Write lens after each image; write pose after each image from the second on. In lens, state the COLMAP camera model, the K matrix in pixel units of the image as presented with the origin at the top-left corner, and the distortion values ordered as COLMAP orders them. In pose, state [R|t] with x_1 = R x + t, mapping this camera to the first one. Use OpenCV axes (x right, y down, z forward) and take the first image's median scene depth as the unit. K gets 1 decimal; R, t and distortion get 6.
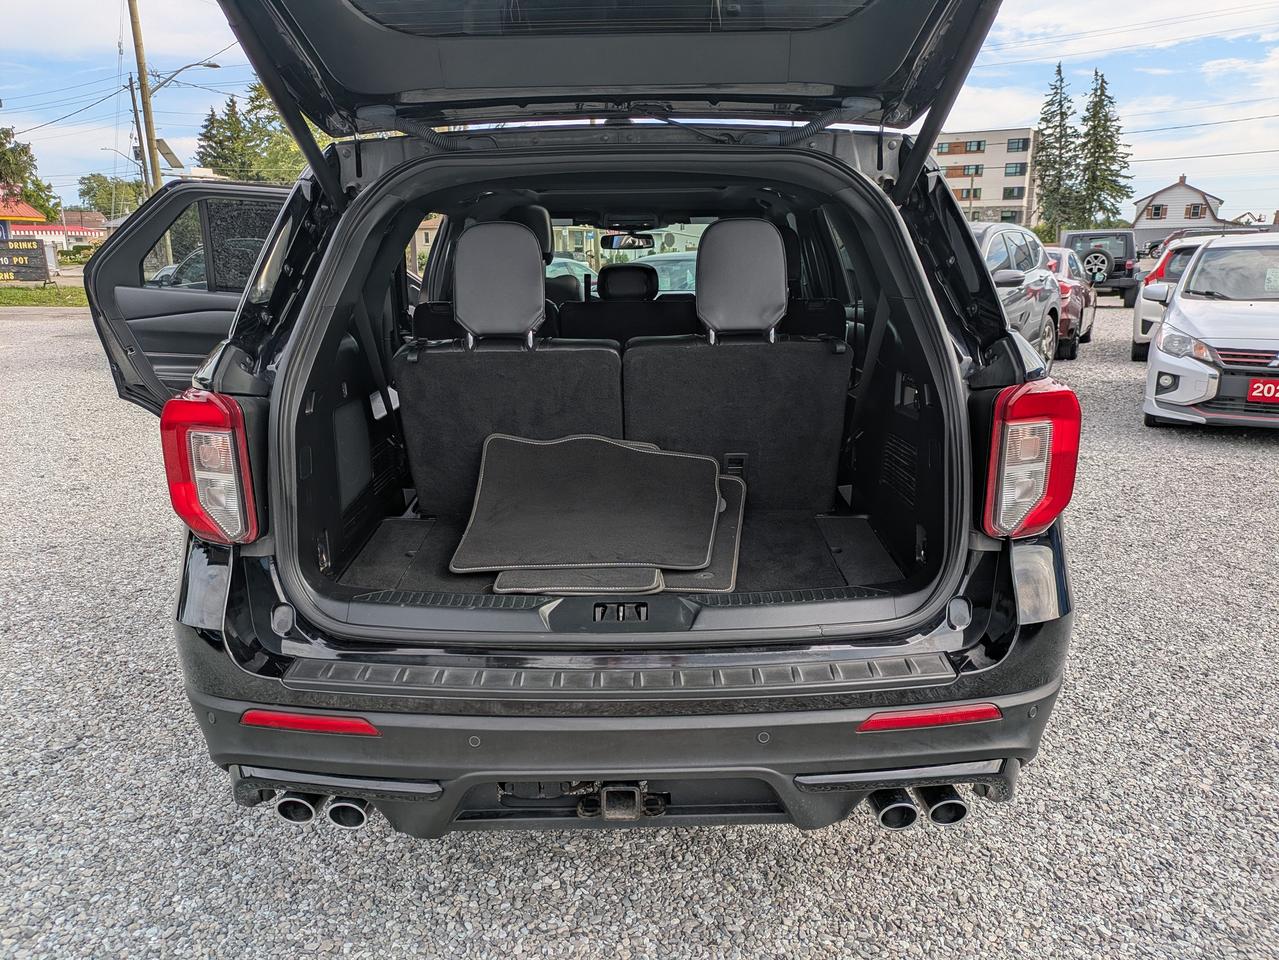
lens RADIAL K [[944.8, 0, 635.3], [0, 944.8, 477.5], [0, 0, 1]] dist [0.027861, -0.012753]
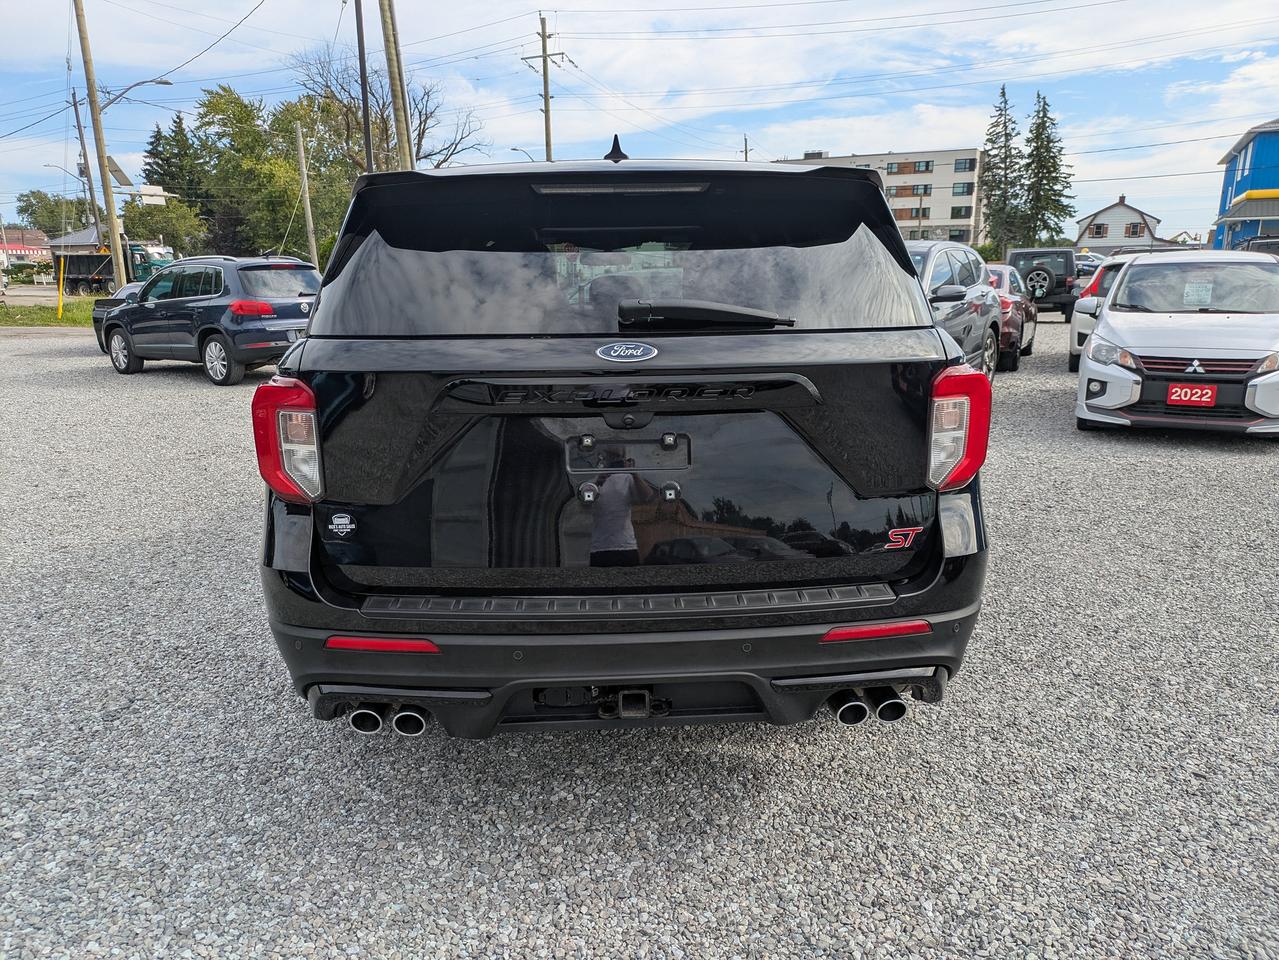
lens RADIAL K [[944.8, 0, 638.5], [0, 944.8, 496.8], [0, 0, 1]] dist [0.027861, -0.012753]
pose [[0.998787, -0.013183, 0.047444, -0.046528], [0.013147, 0.999913, 0.001063, 0.049476], [-0.047454, -0.000438, 0.998873, -0.179902]]
